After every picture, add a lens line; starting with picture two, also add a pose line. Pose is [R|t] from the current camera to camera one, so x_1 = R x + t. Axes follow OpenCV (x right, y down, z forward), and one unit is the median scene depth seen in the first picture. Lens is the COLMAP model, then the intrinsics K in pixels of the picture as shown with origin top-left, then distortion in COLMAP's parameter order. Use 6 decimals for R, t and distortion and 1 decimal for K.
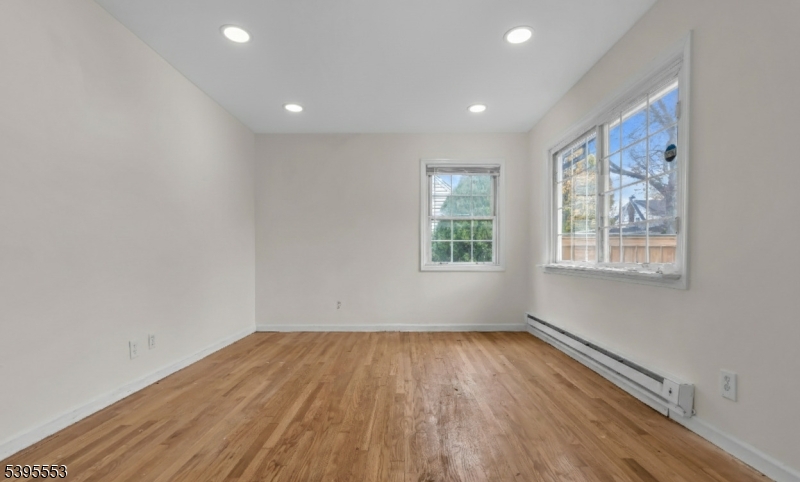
lens RADIAL K [[363.7, 0, 397.7], [0, 363.7, 260.7], [0, 0, 1]] dist [0.001235, 0.000361]
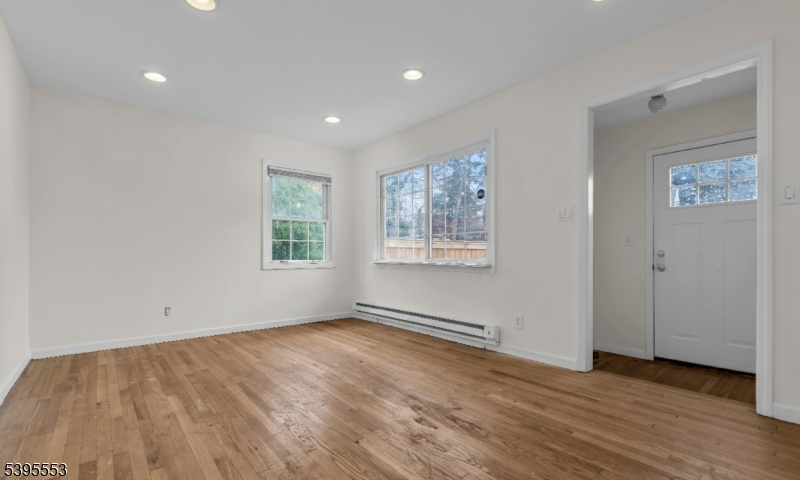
lens RADIAL K [[363.7, 0, 397.7], [0, 363.7, 259.7], [0, 0, 1]] dist [0.001235, 0.000361]
pose [[0.761917, -0.007633, 0.647629, -0.500931], [0.008073, 0.999965, 0.002288, 0.002770], [-0.647624, 0.003485, 0.761952, -0.029246]]
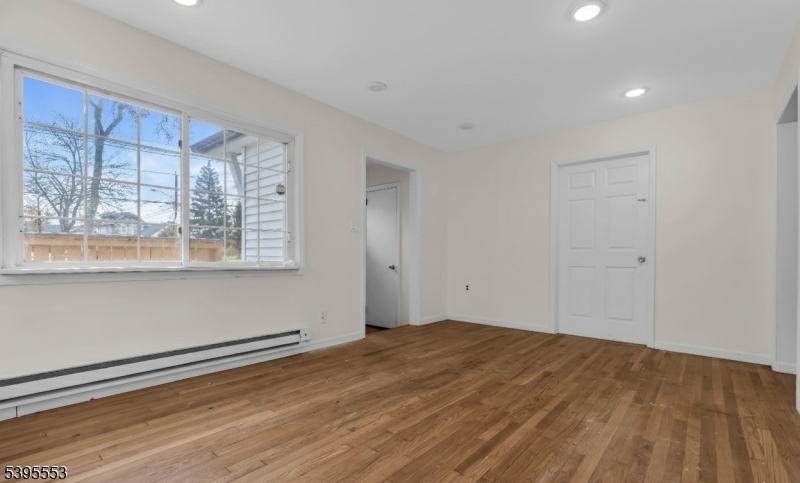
lens RADIAL K [[368.2, 0, 397.9], [0, 368.2, 260.7], [0, 0, 1]] dist [0.002217, 0.000662]
pose [[-0.774182, -0.010186, 0.632880, -0.490133], [0.000673, 0.999857, 0.016916, -0.013565], [-0.632962, 0.013522, -0.774065, 1.472962]]
